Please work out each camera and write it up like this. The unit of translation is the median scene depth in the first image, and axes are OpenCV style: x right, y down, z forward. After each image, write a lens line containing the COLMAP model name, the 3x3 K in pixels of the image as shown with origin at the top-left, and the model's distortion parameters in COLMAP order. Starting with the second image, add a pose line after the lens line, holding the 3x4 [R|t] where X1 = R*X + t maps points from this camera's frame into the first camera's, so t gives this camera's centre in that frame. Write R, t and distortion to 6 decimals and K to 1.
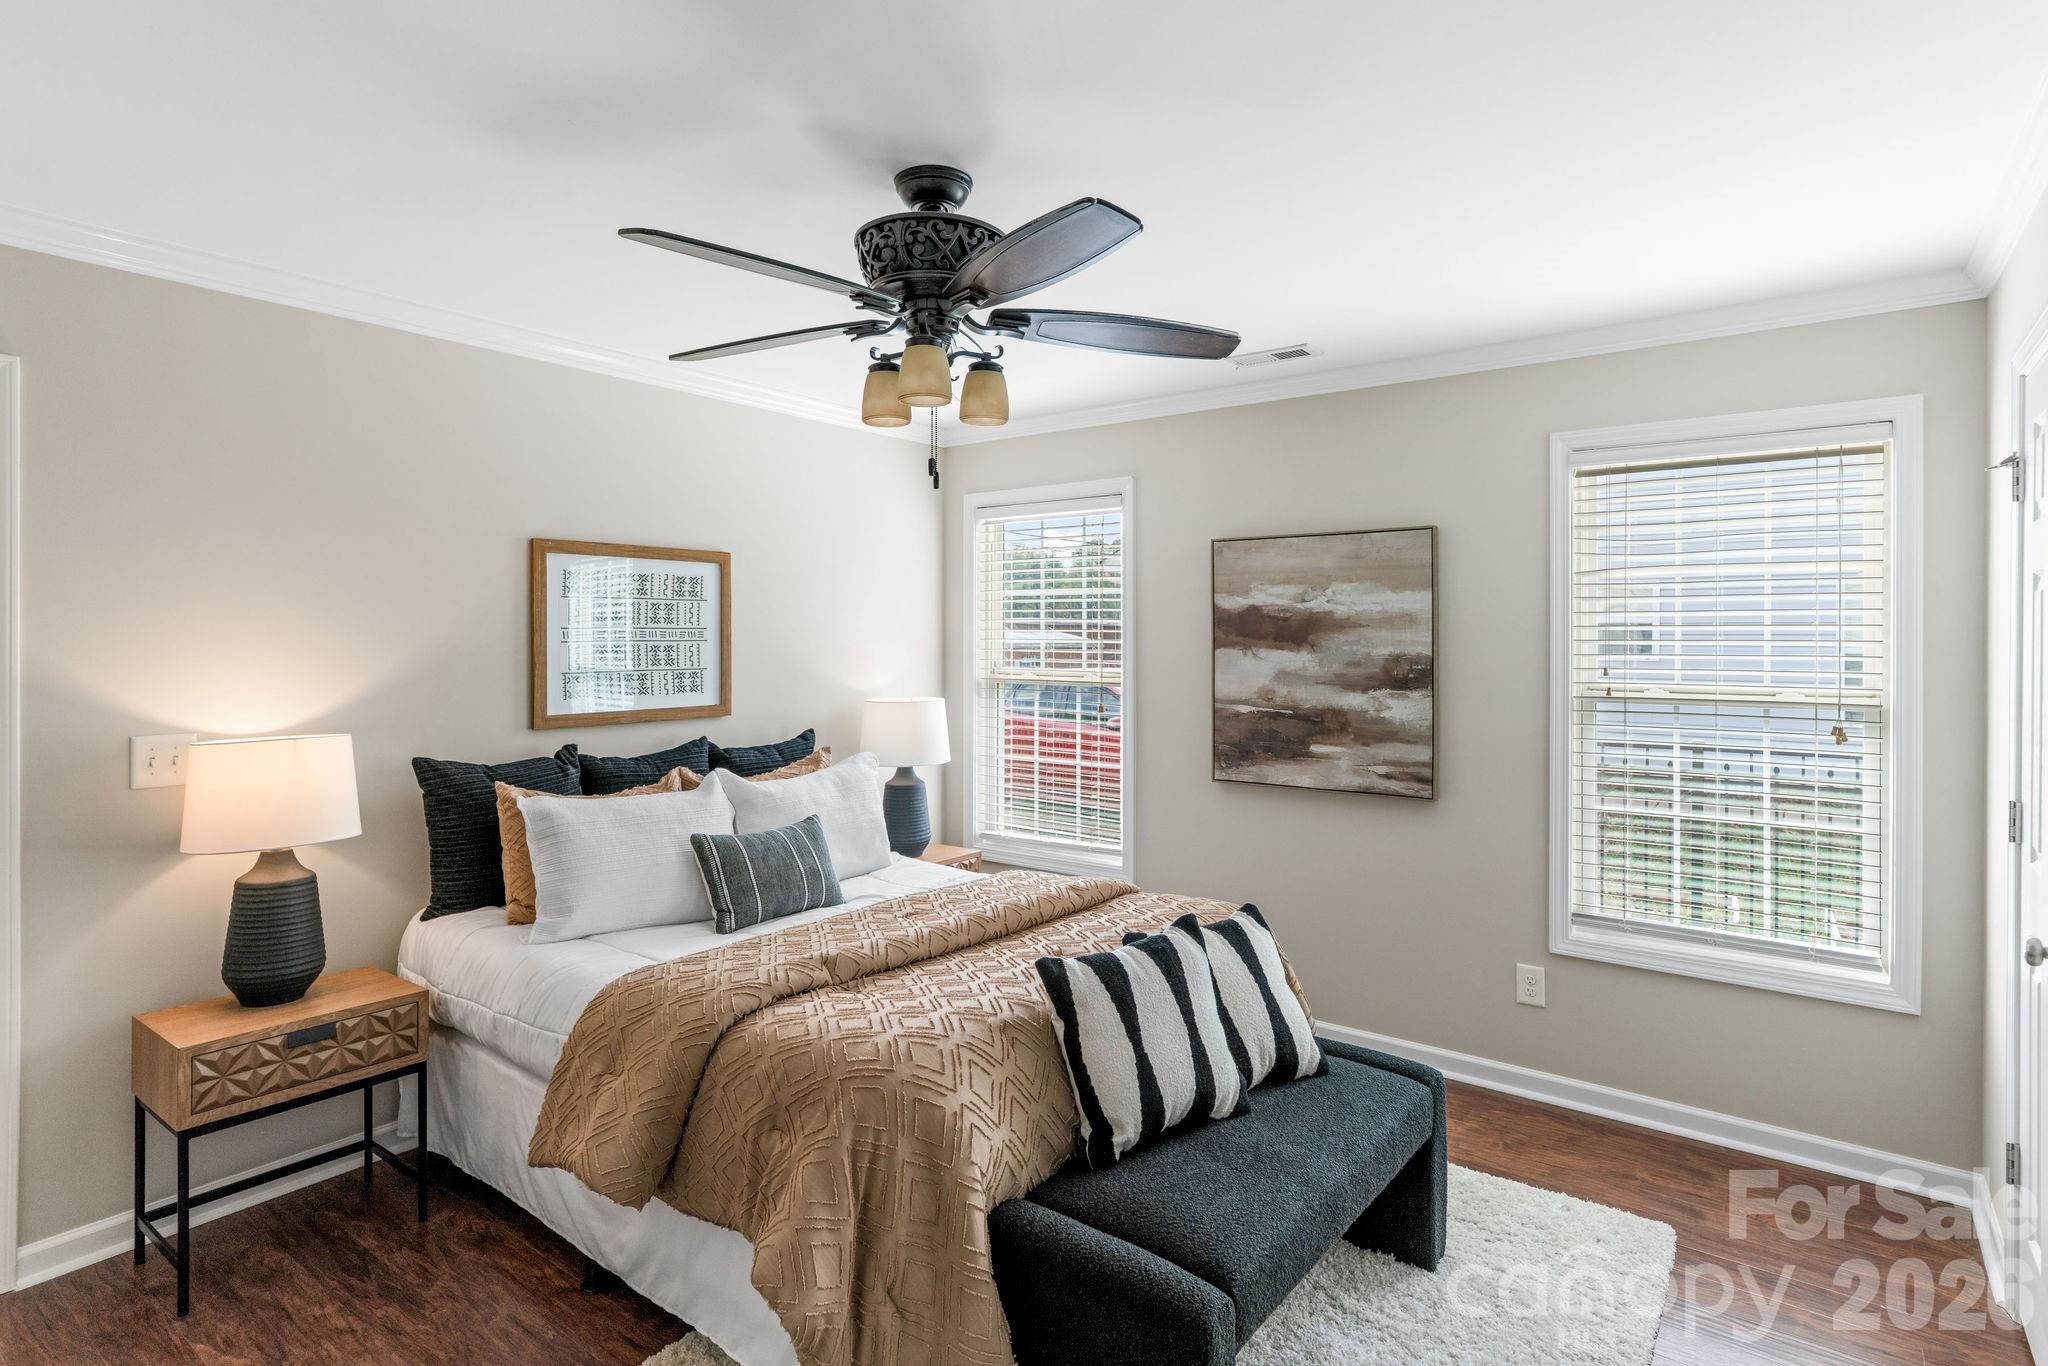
lens RADIAL K [[1061.7, 0, 1018.3], [0, 1061.7, 652.4], [0, 0, 1]] dist [-0.000262, 0.001103]
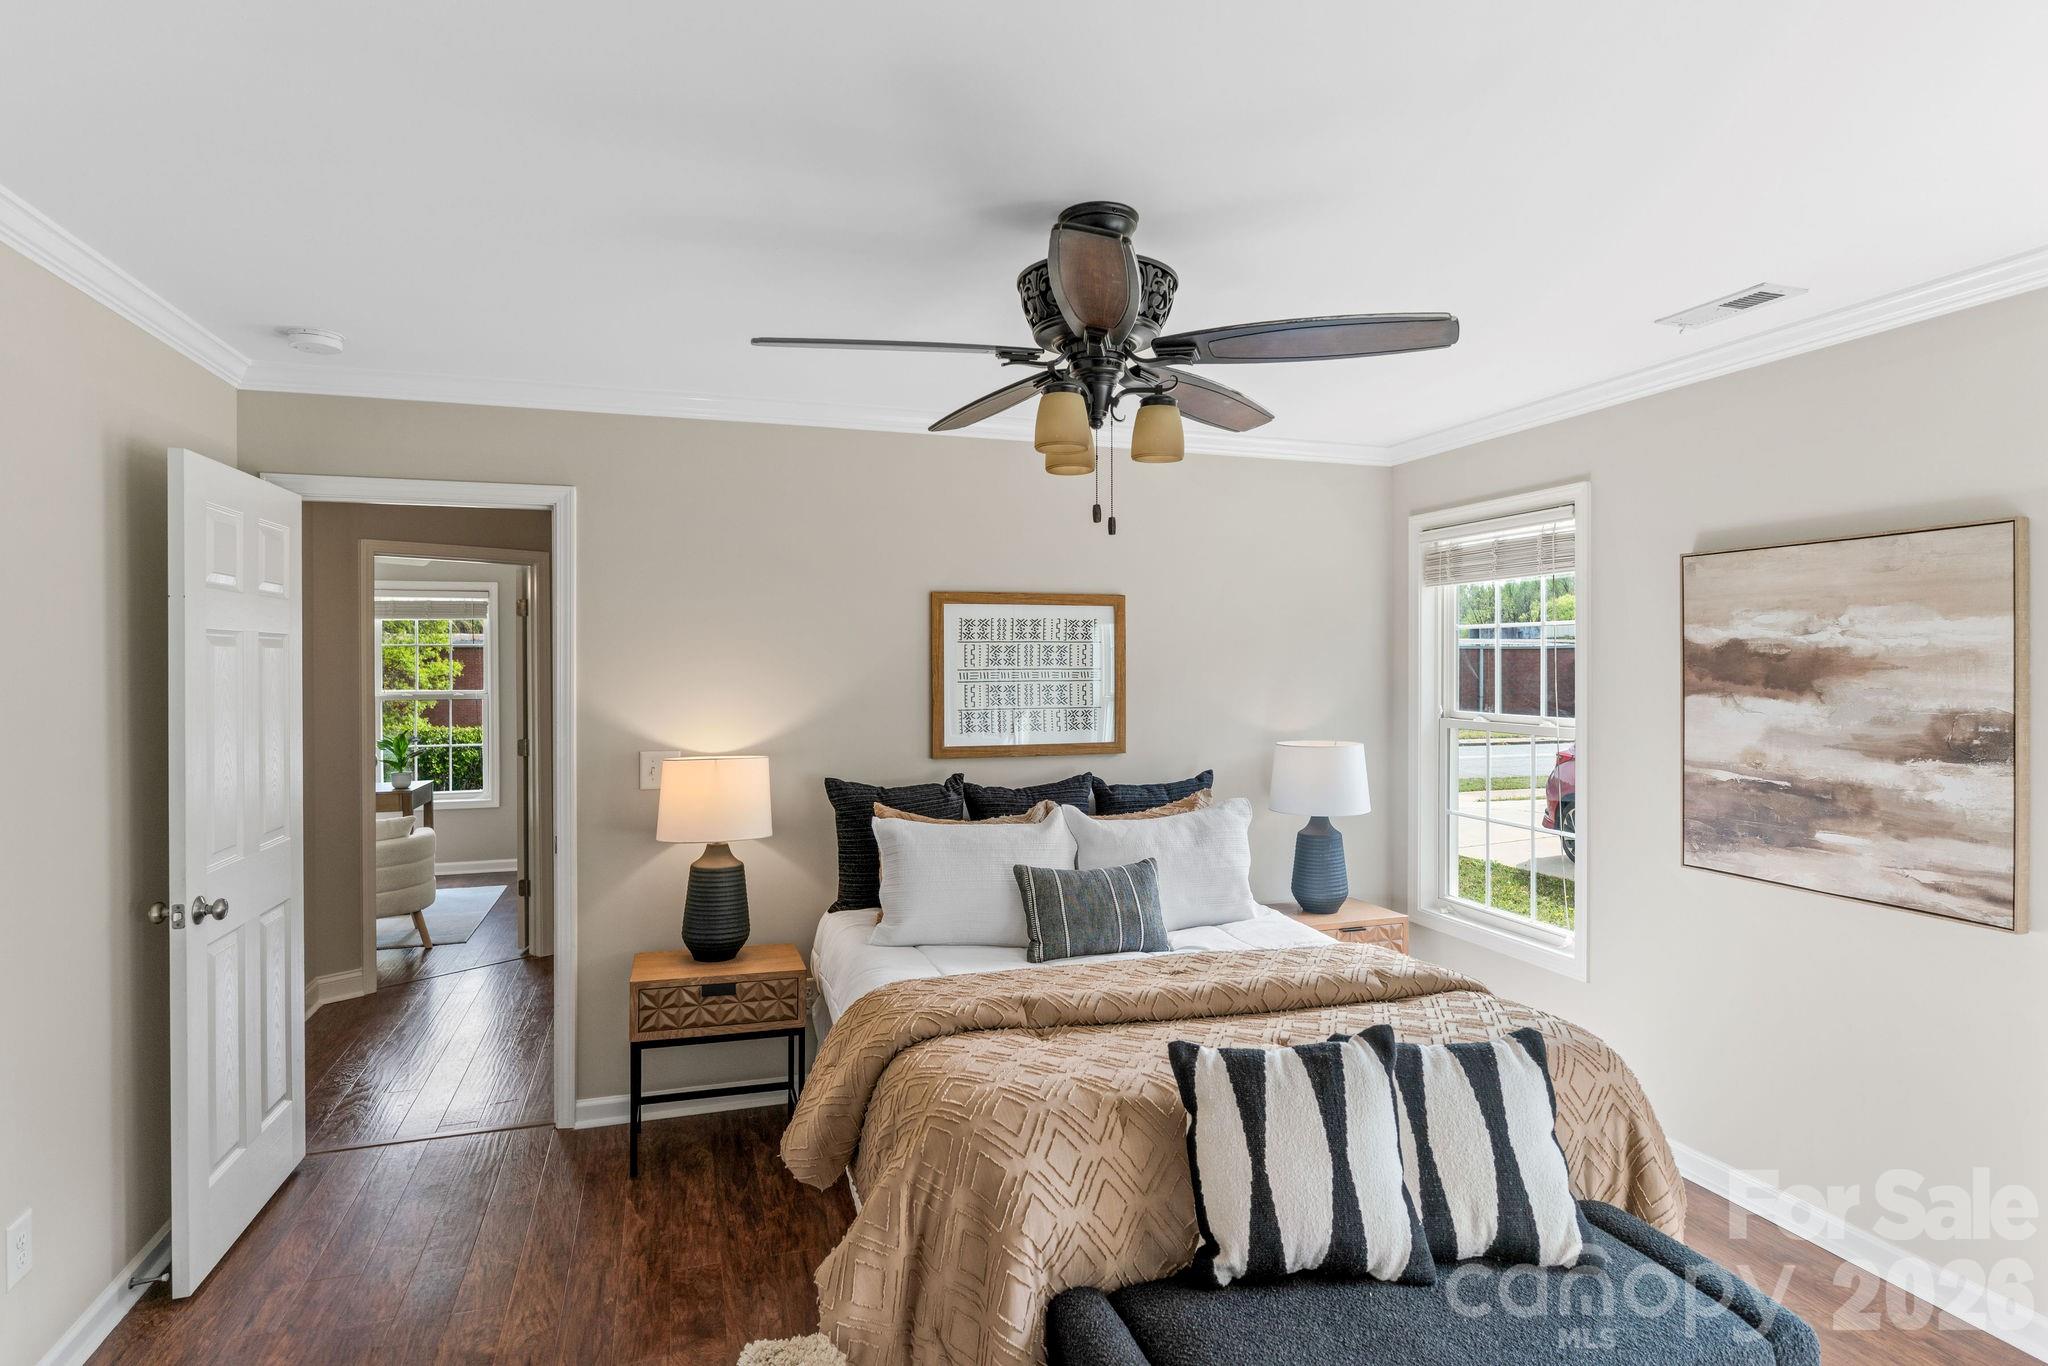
lens RADIAL K [[1071.3, 0, 1024.0], [0, 1071.3, 683.0], [0, 0, 1]] dist [0.000406, 0.000979]
pose [[0.822807, 0.009254, -0.568246, 0.283186], [-0.007003, 0.999957, 0.006144, -0.016998], [0.568278, -0.001076, 0.822836, 0.106156]]
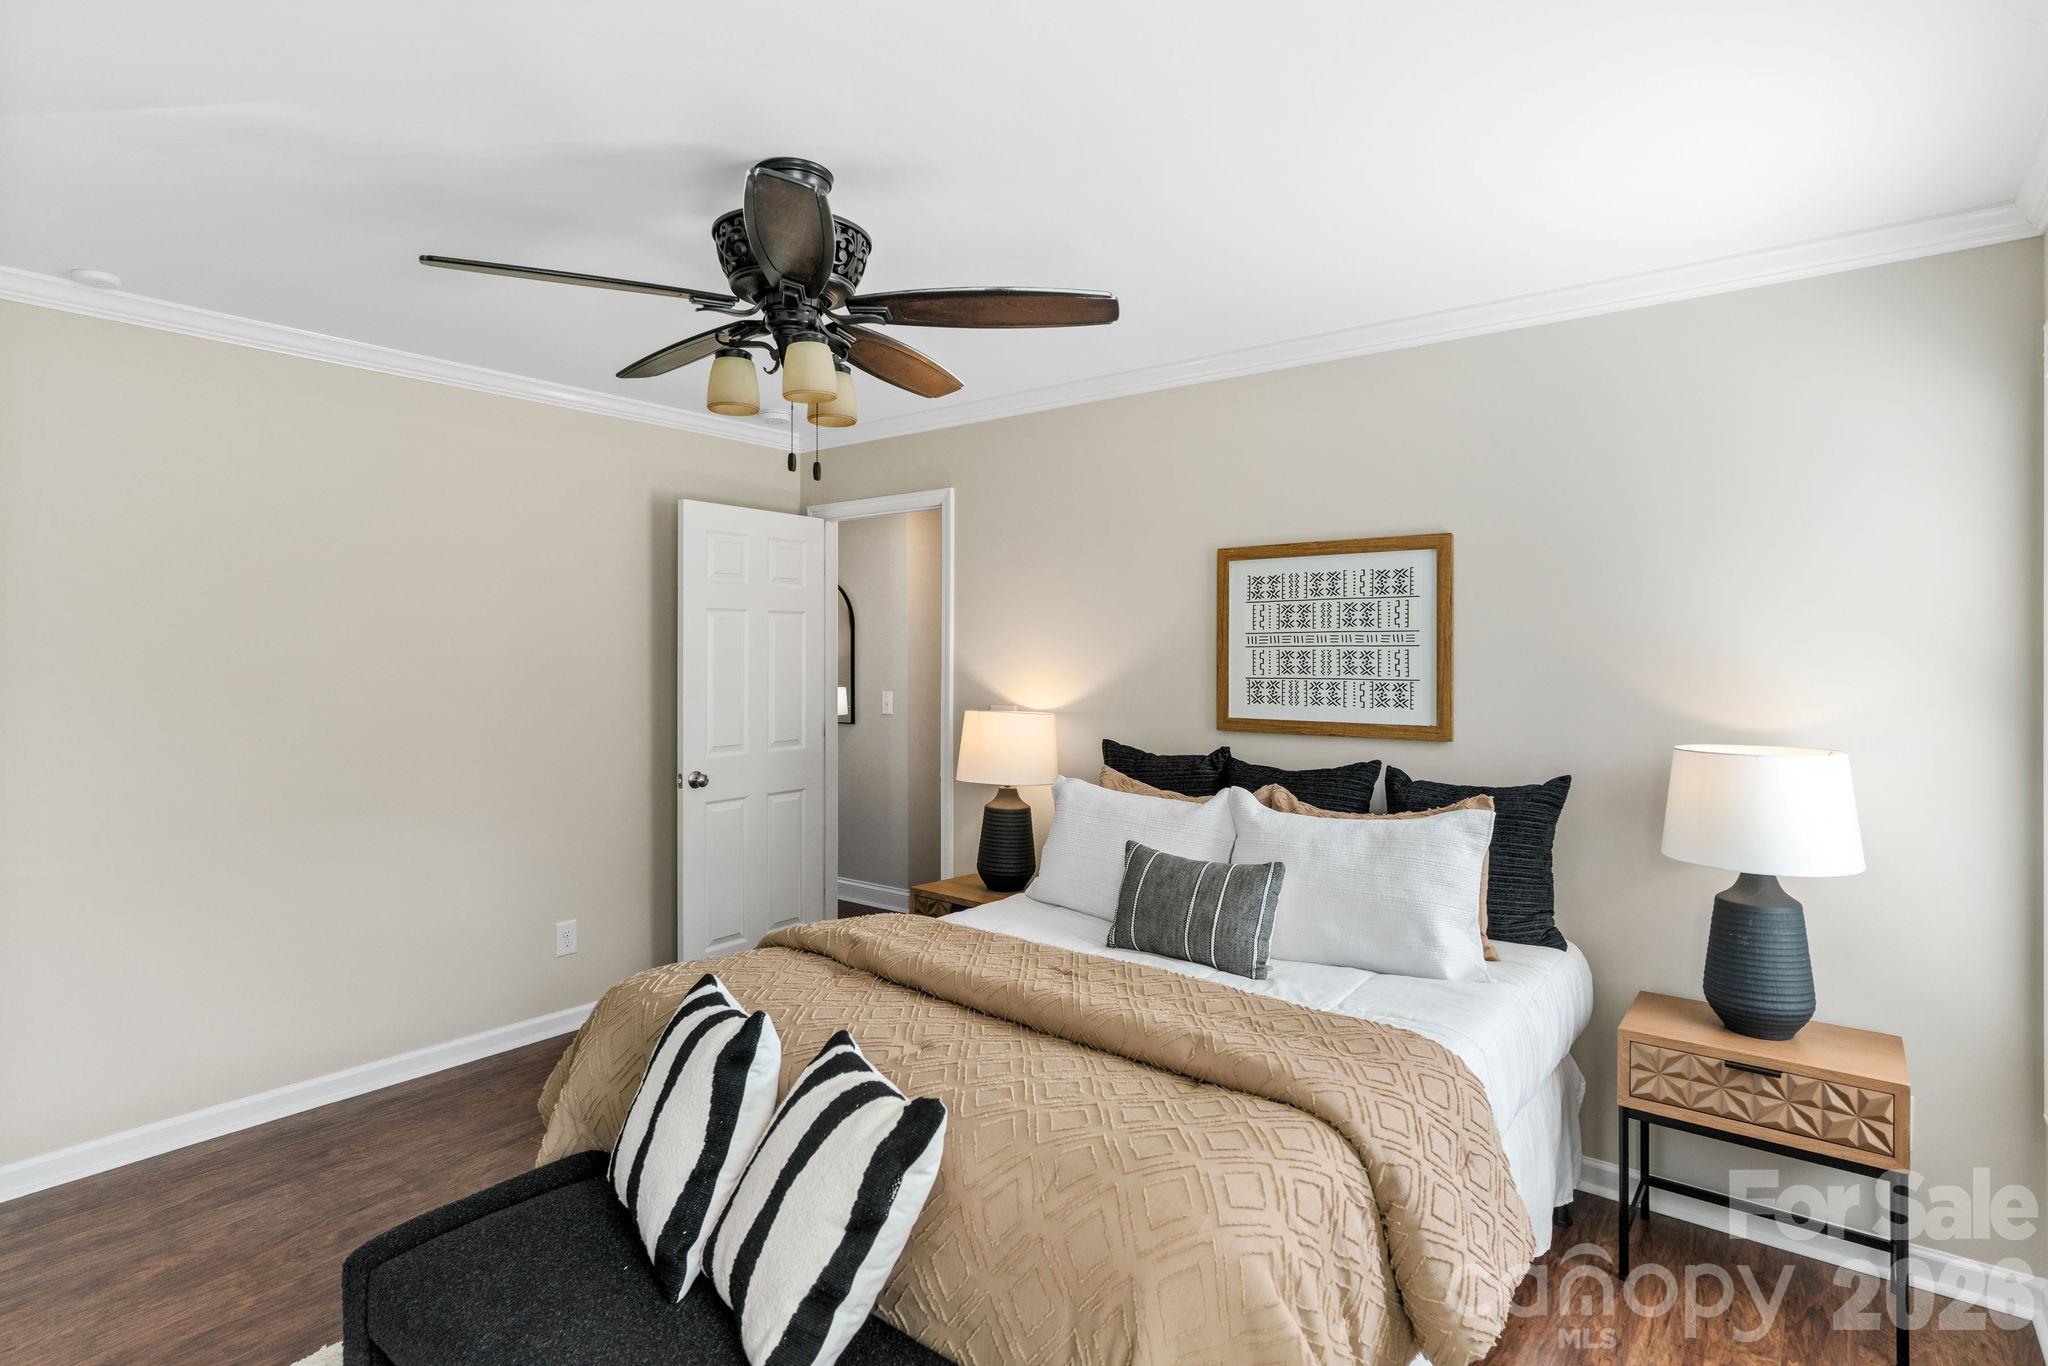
lens RADIAL K [[1062.0, 0, 1006.6], [0, 1062.0, 677.0], [0, 0, 1]] dist [0.002029, 0.001180]
pose [[-0.030484, 0.026154, -0.999193, 0.615225], [-0.014314, 0.999544, 0.026600, -0.005117], [0.999433, 0.015114, -0.030096, 0.827367]]
